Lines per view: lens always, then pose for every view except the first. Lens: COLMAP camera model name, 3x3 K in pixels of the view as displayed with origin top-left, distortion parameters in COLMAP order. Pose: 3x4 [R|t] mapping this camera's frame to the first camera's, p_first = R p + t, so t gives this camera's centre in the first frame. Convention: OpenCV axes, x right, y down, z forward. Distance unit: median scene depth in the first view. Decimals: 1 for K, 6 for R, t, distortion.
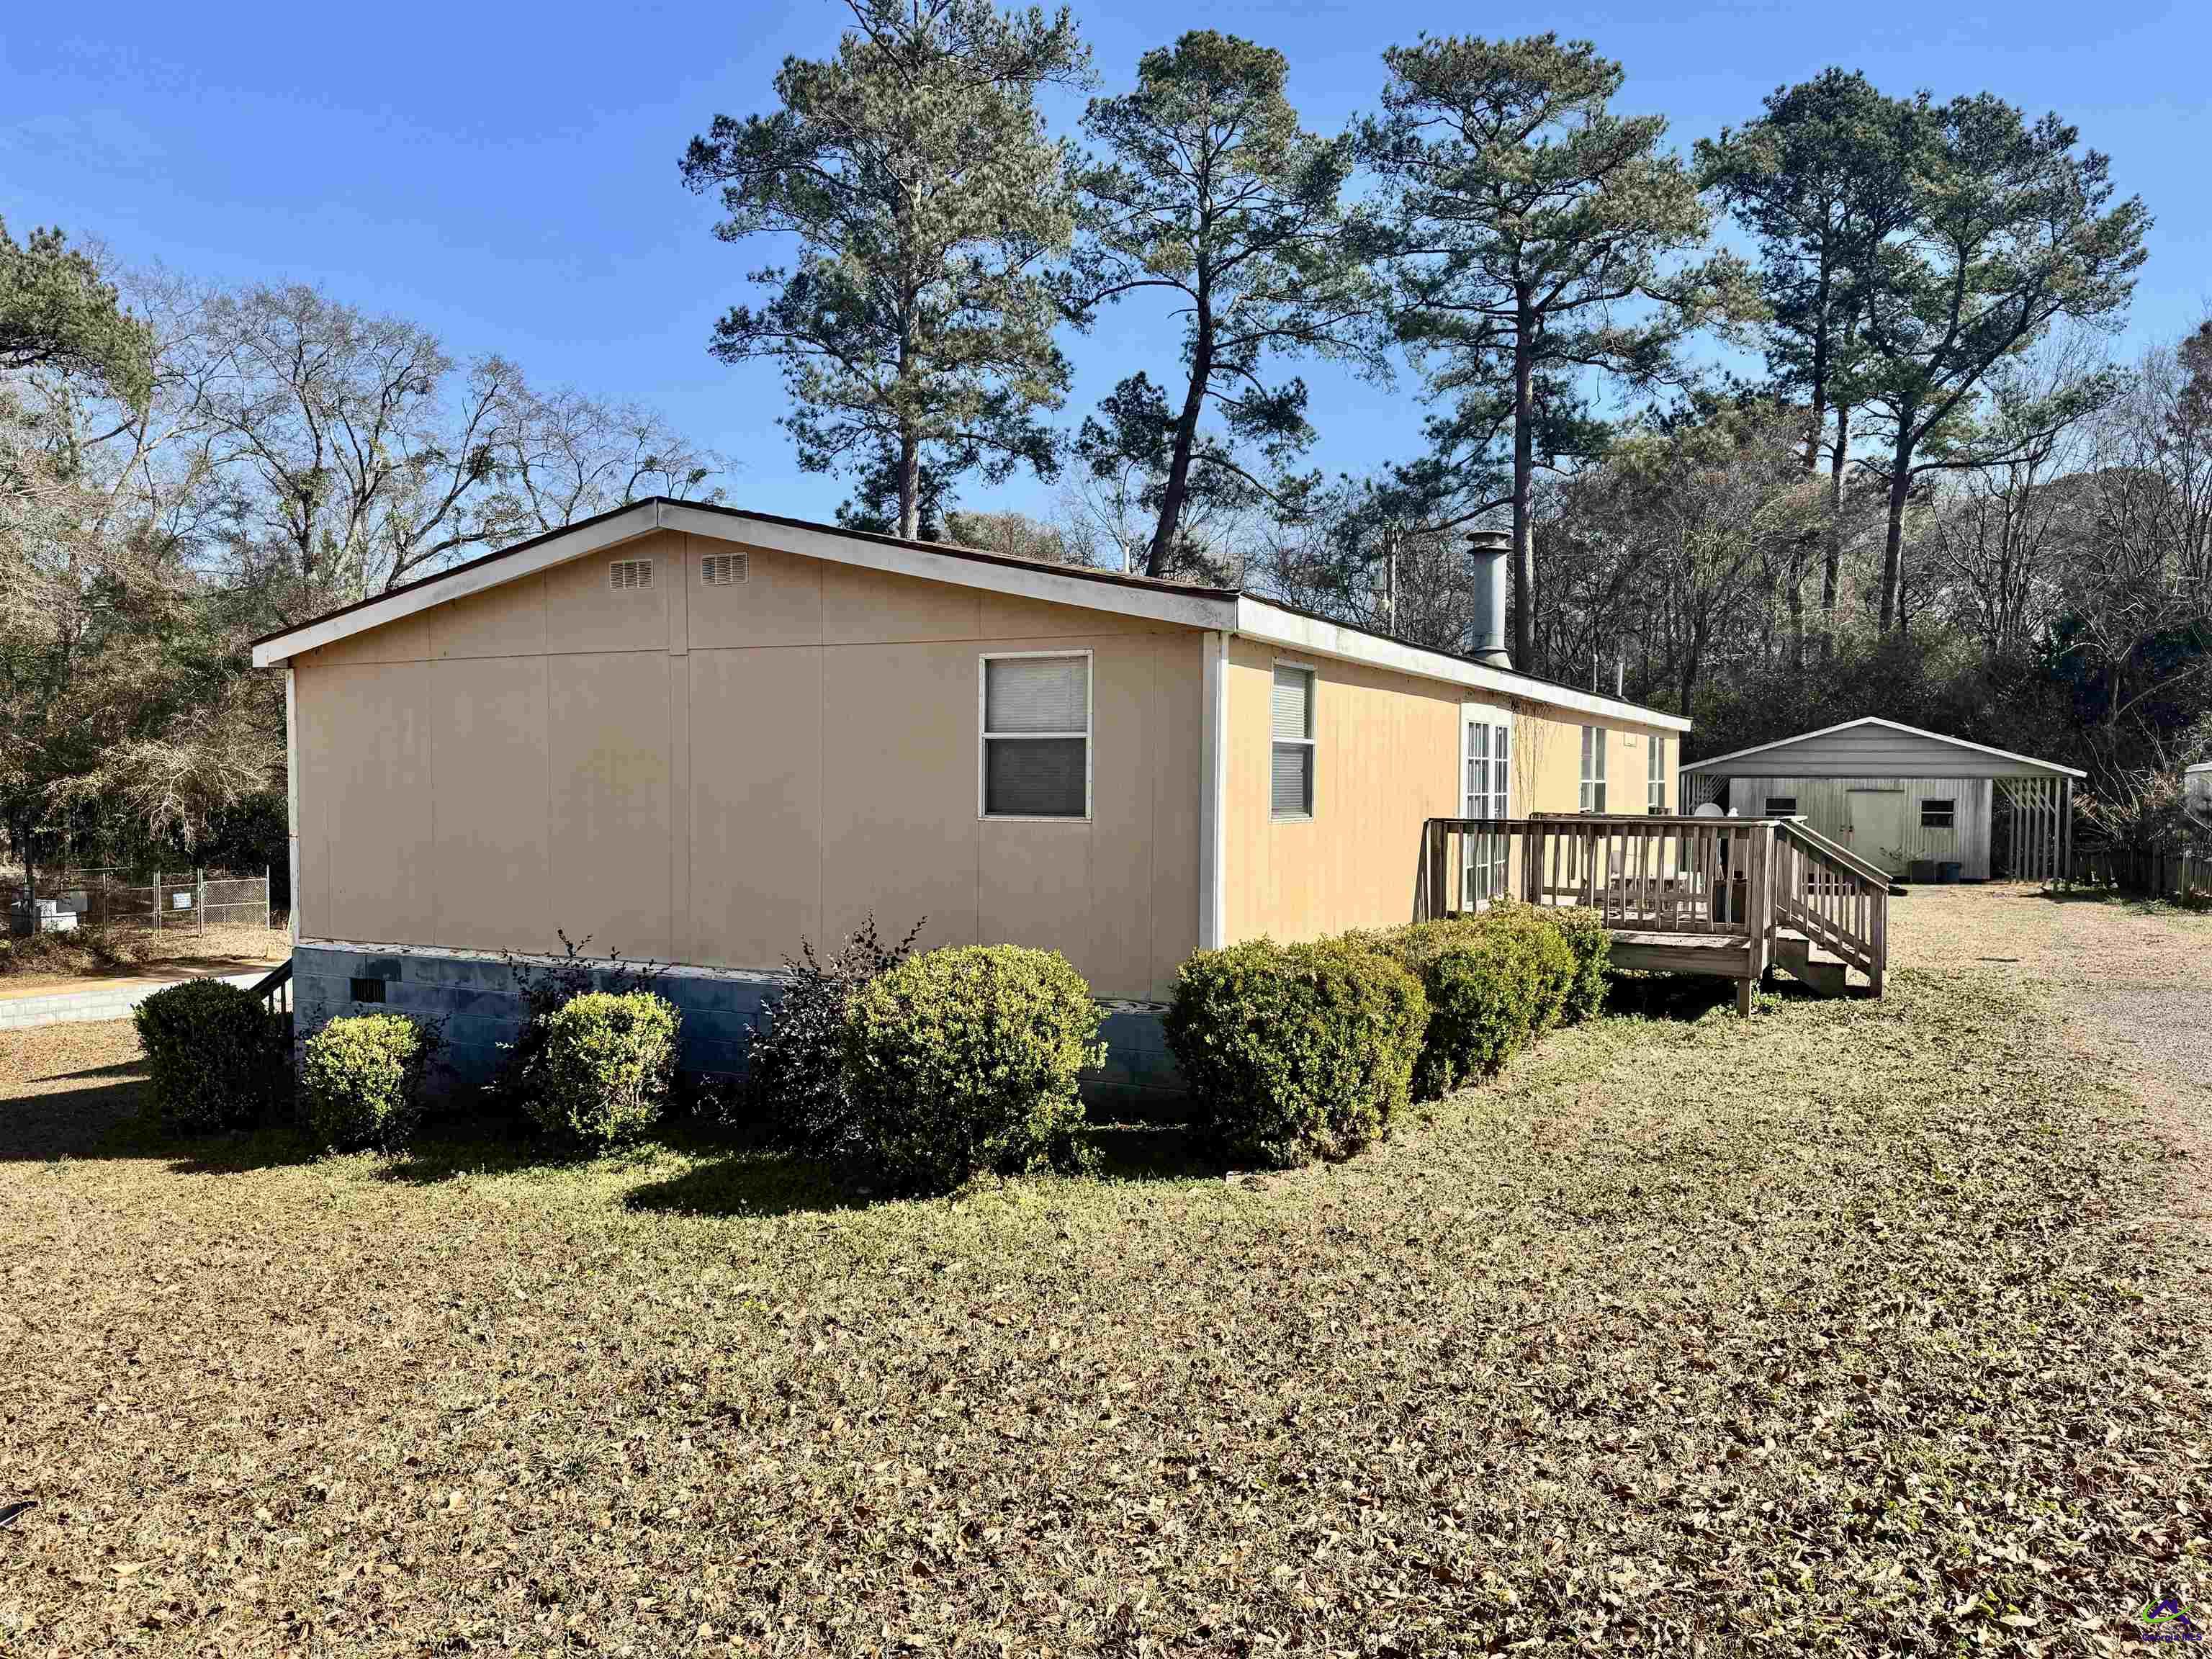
lens RADIAL K [[1559.9, 0, 1135.3], [0, 1559.9, 829.3], [0, 0, 1]] dist [0.078952, -0.106274]
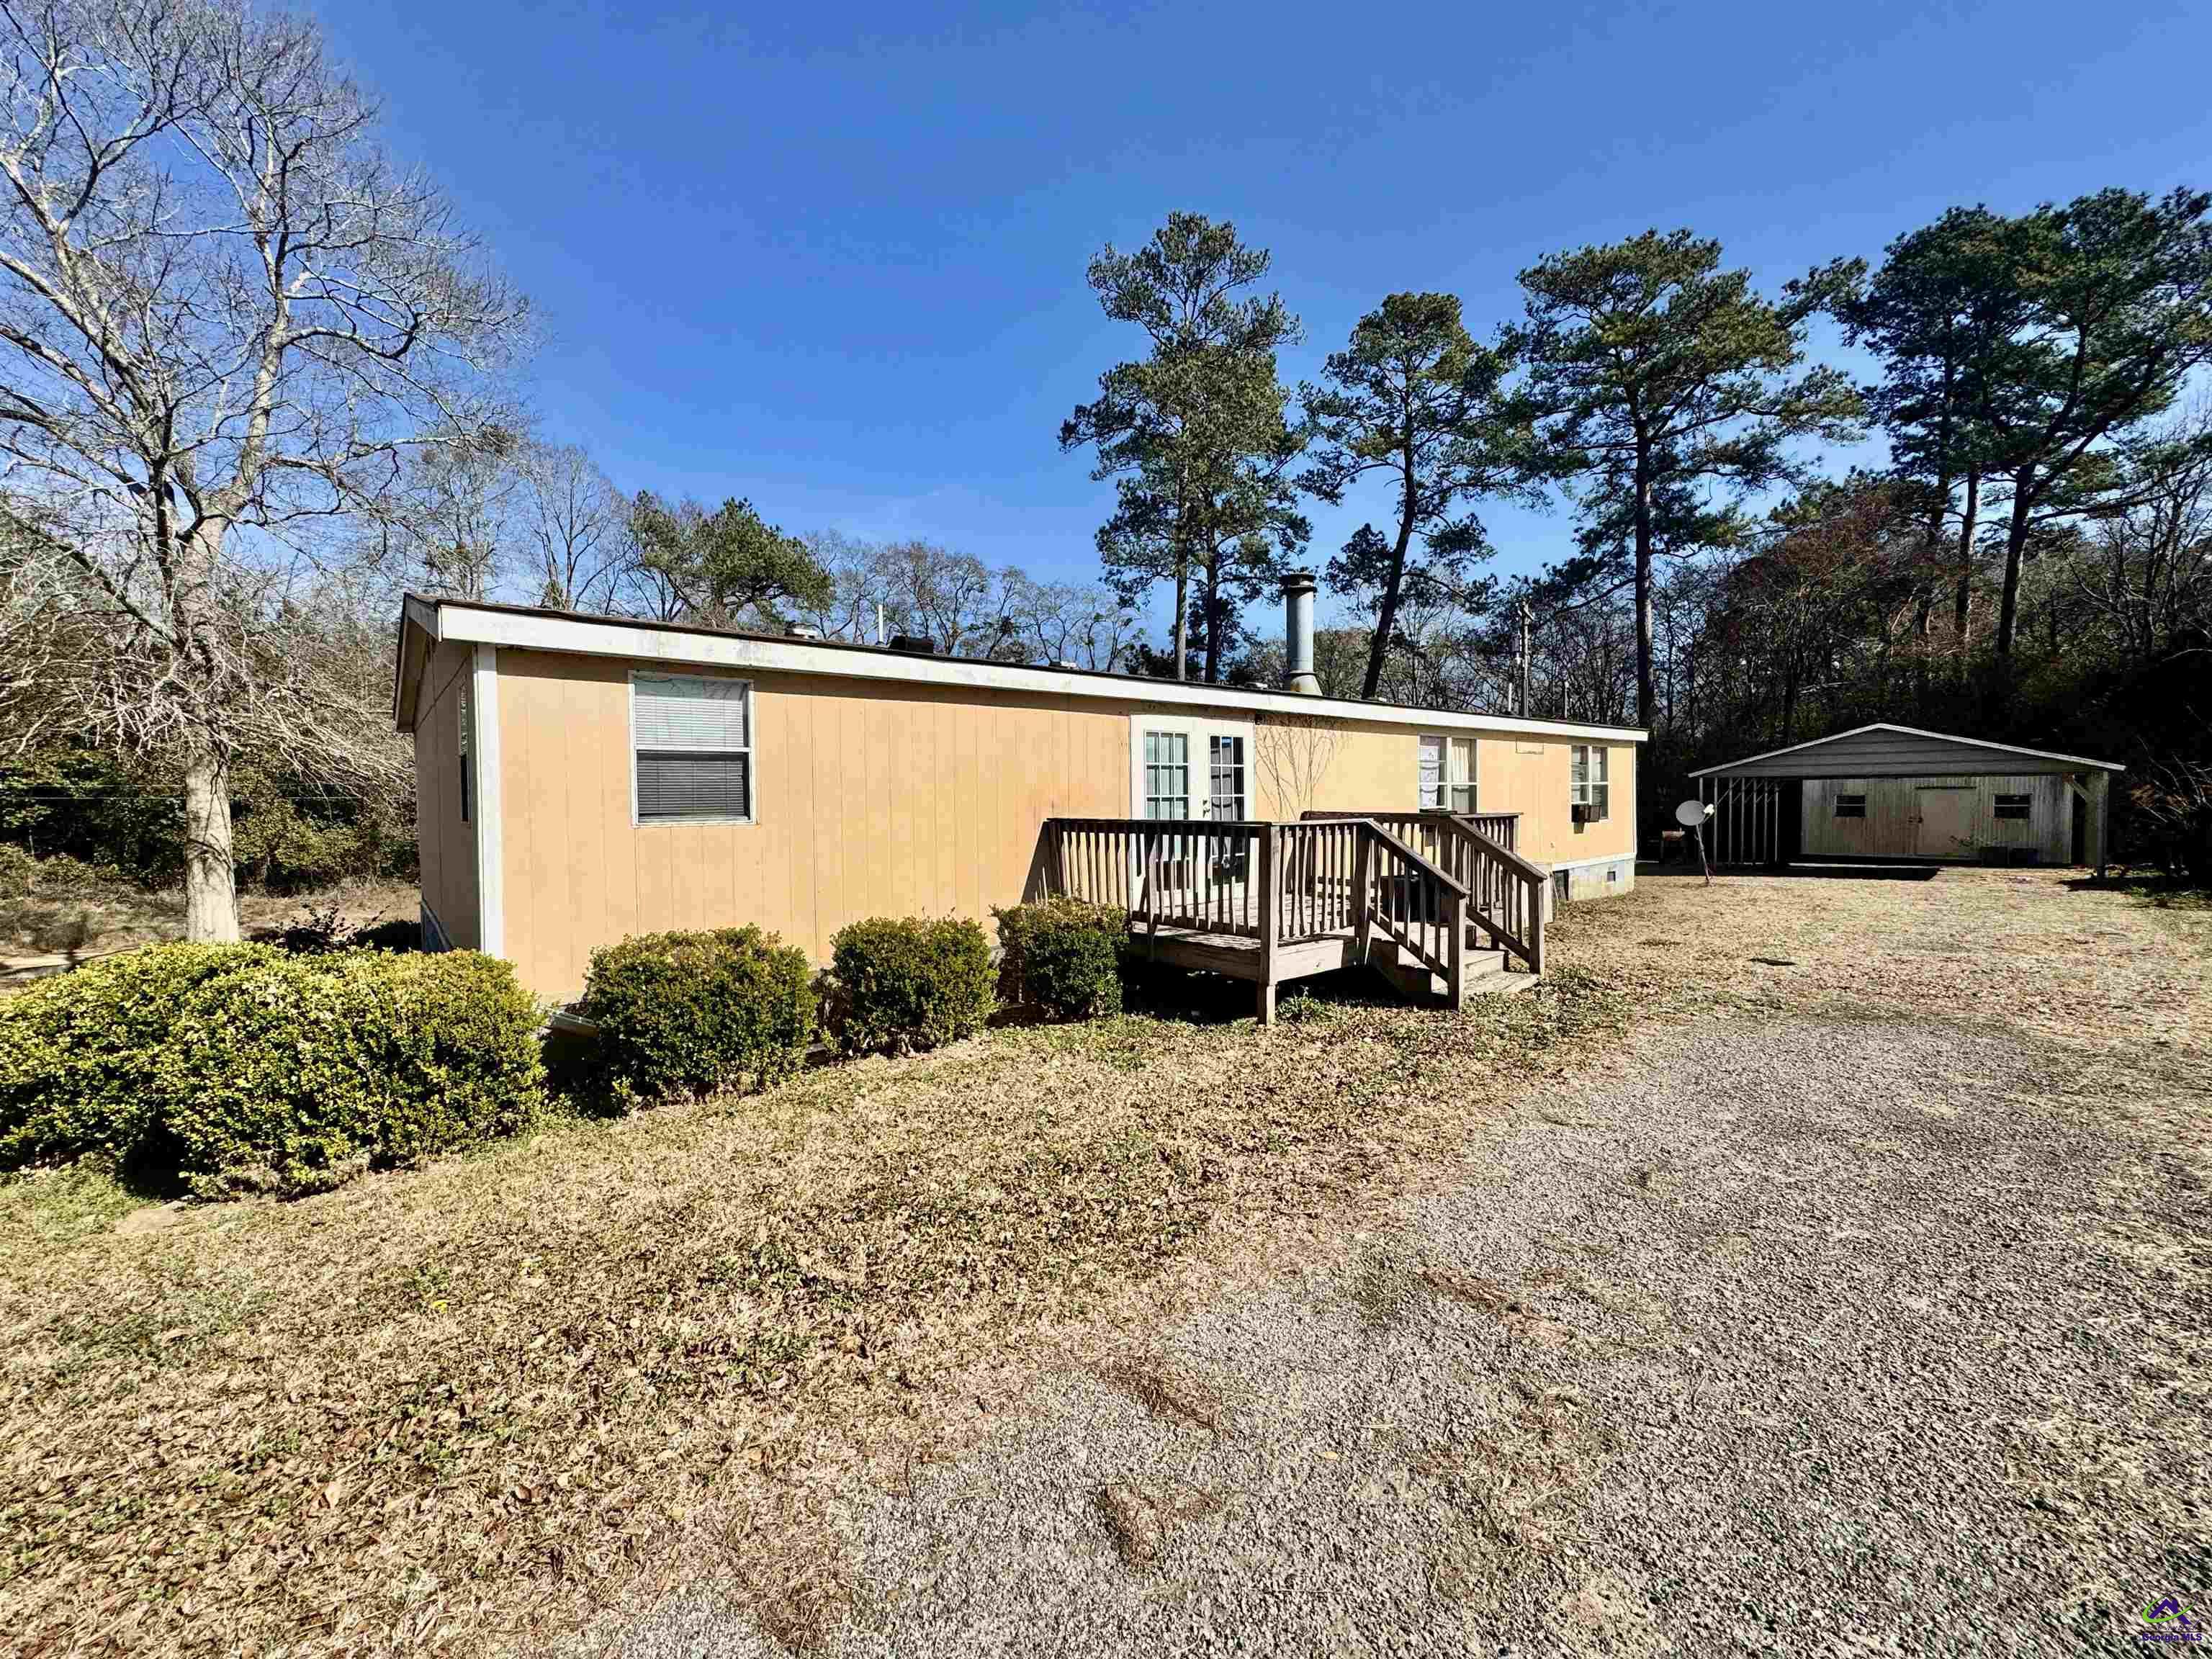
lens RADIAL K [[877.5, 0, 1099.1], [0, 877.5, 826.0], [0, 0, 1]] dist [0.007365, -0.004423]
pose [[0.916660, 0.001405, -0.399666, 0.112410], [0.001700, 0.999971, 0.007415, -0.001522], [0.399665, -0.007476, 0.916631, 0.104106]]
